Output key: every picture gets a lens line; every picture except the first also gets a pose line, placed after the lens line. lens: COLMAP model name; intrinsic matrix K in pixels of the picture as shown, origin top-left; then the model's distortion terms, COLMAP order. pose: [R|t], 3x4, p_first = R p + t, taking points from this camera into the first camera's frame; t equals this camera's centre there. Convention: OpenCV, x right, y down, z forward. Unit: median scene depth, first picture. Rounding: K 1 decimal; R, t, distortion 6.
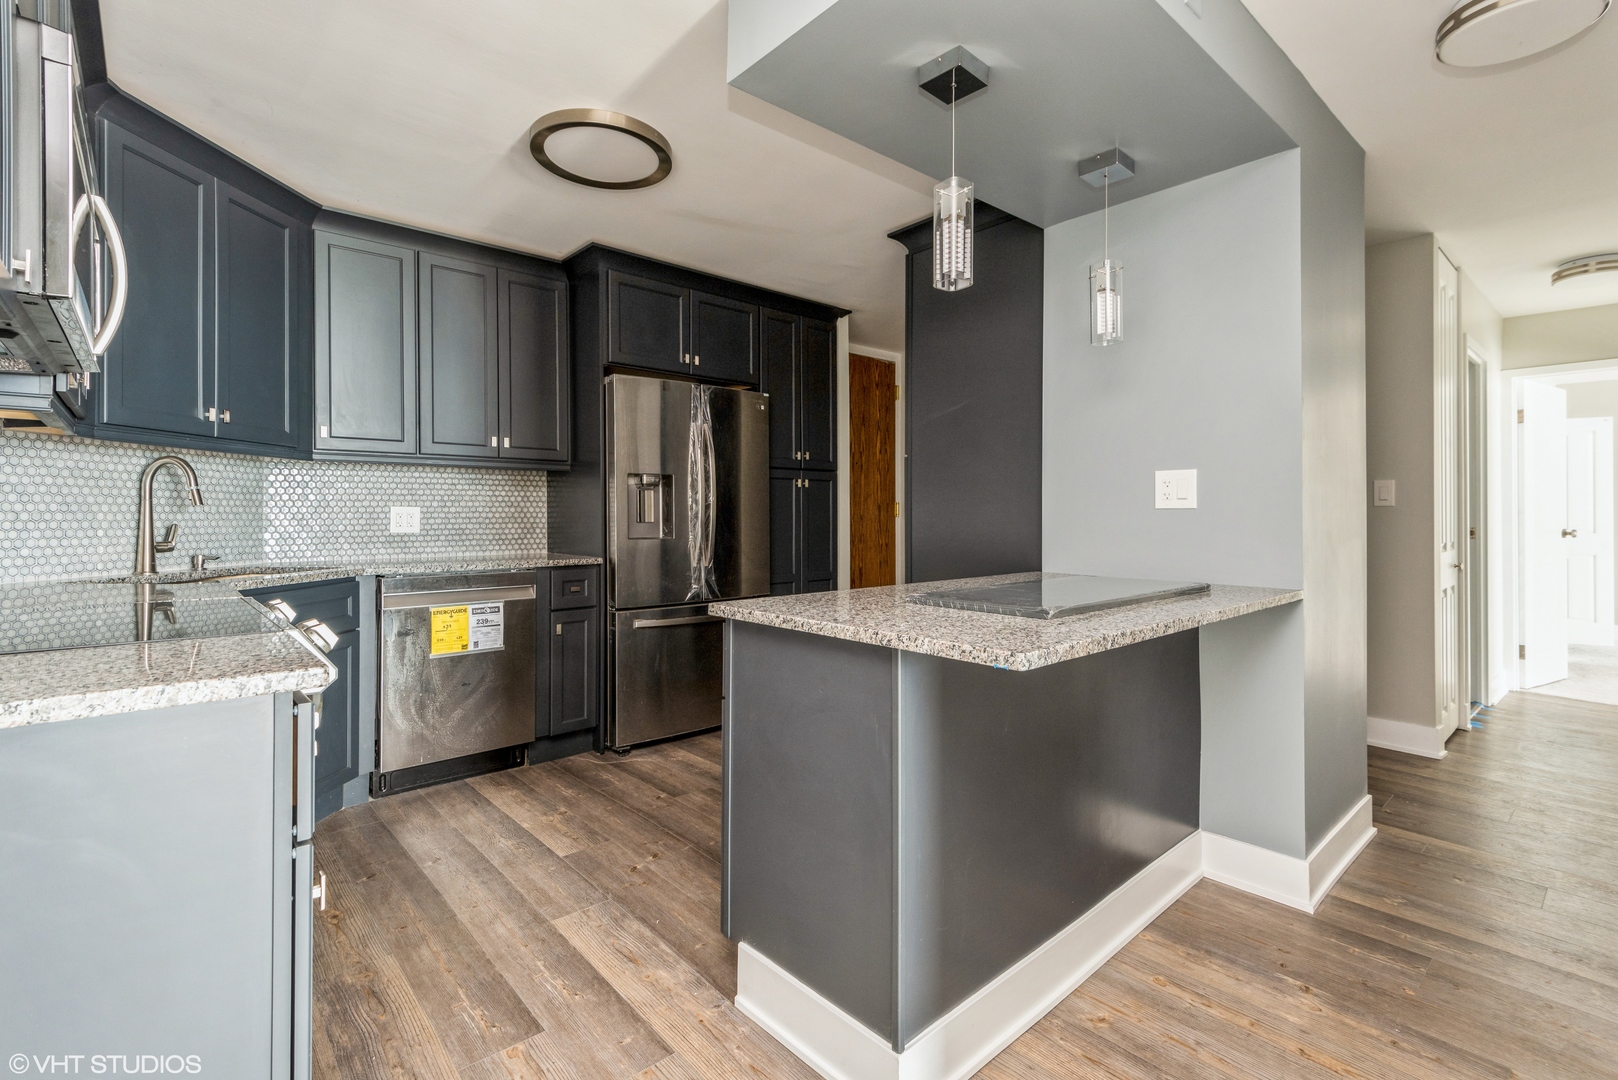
lens RADIAL K [[728.0, 0, 812.6], [0, 728.0, 517.4], [0, 0, 1]] dist [0.036408, -0.007447]
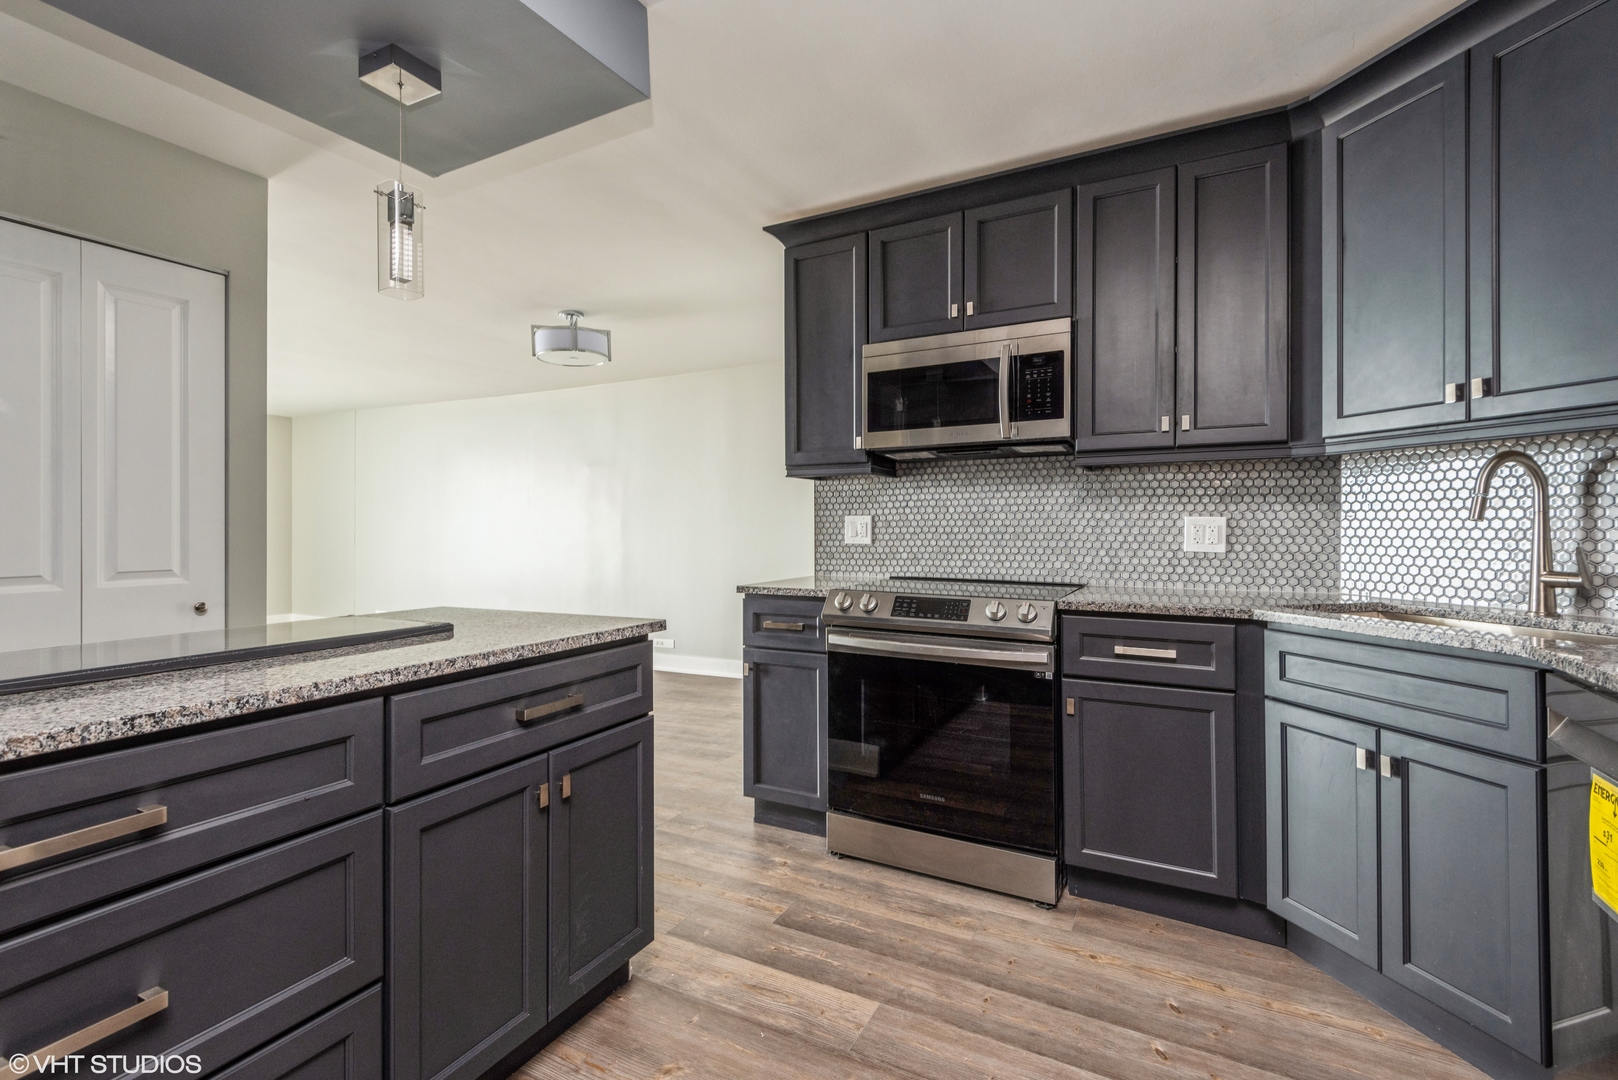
lens RADIAL K [[728.0, 0, 812.6], [0, 728.0, 517.4], [0, 0, 1]] dist [0.036408, -0.007447]
pose [[-0.939043, 0.001333, -0.343797, 0.020281], [0.004866, 0.999944, -0.009415, -0.018943], [0.343765, -0.010514, -0.938997, 1.939915]]
